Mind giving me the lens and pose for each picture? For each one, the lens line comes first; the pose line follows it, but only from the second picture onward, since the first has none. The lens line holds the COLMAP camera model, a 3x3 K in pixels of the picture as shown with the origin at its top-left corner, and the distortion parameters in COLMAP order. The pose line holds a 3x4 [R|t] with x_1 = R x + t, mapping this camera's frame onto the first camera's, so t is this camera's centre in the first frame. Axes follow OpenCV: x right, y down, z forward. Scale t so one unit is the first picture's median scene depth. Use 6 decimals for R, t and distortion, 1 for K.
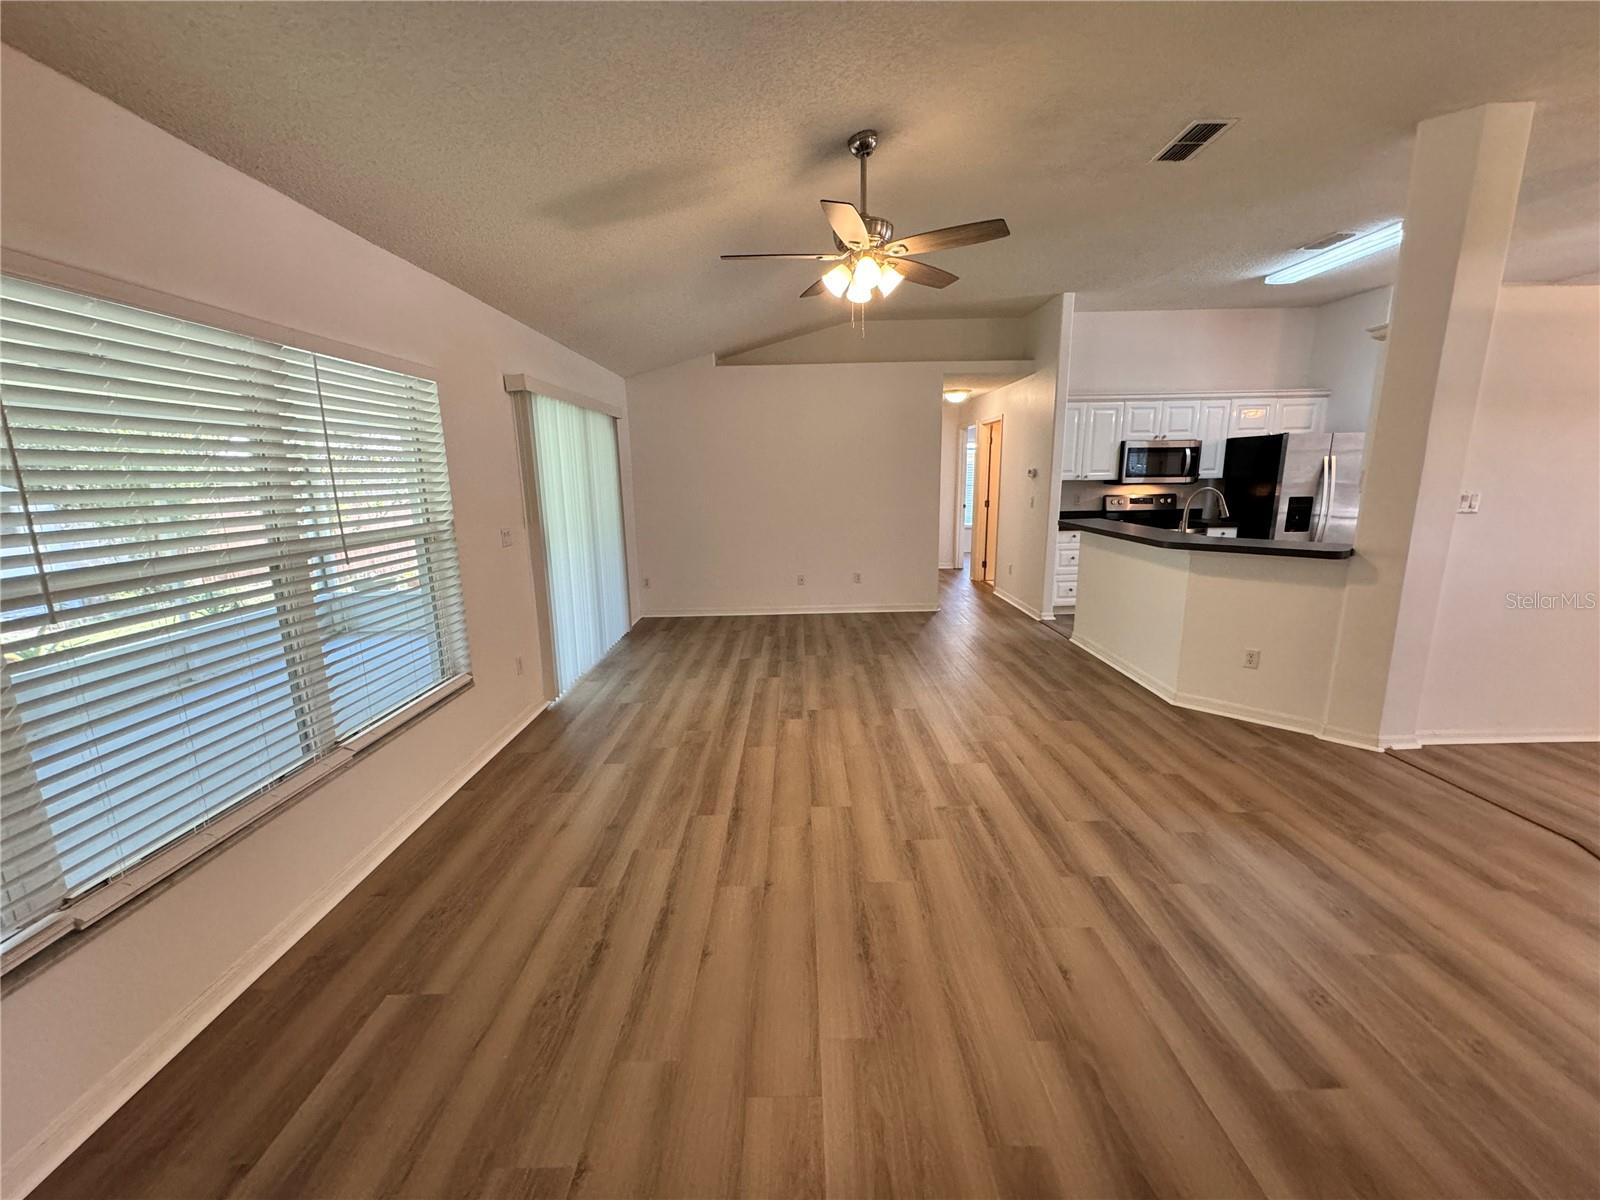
lens RADIAL K [[632.5, 0, 792.8], [0, 632.5, 605.3], [0, 0, 1]] dist [-0.000832, 0.000701]
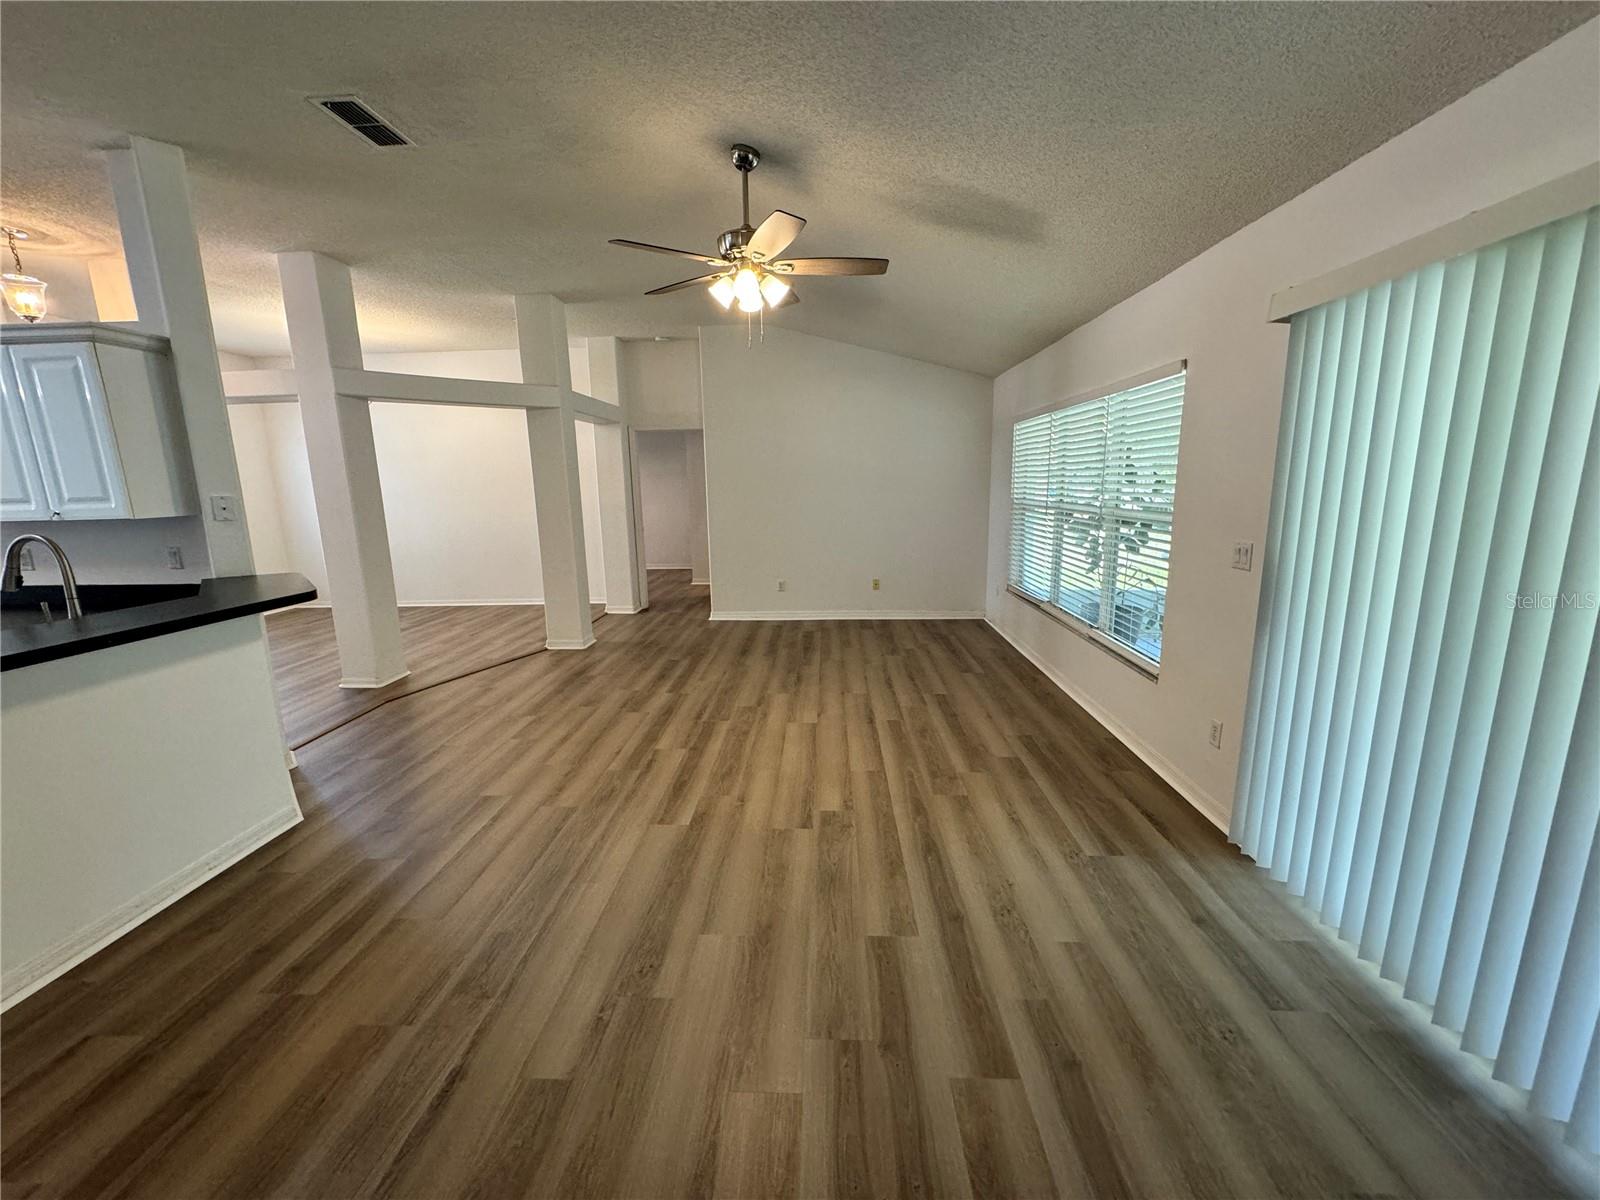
lens RADIAL K [[632.5, 0, 799.5], [0, 632.5, 596.0], [0, 0, 1]] dist [-0.000832, 0.000701]
pose [[-0.998785, 0.027995, 0.040550, 0.003646], [0.041268, 0.924914, 0.377930, -0.405340], [-0.026925, 0.379145, -0.924946, 1.941380]]
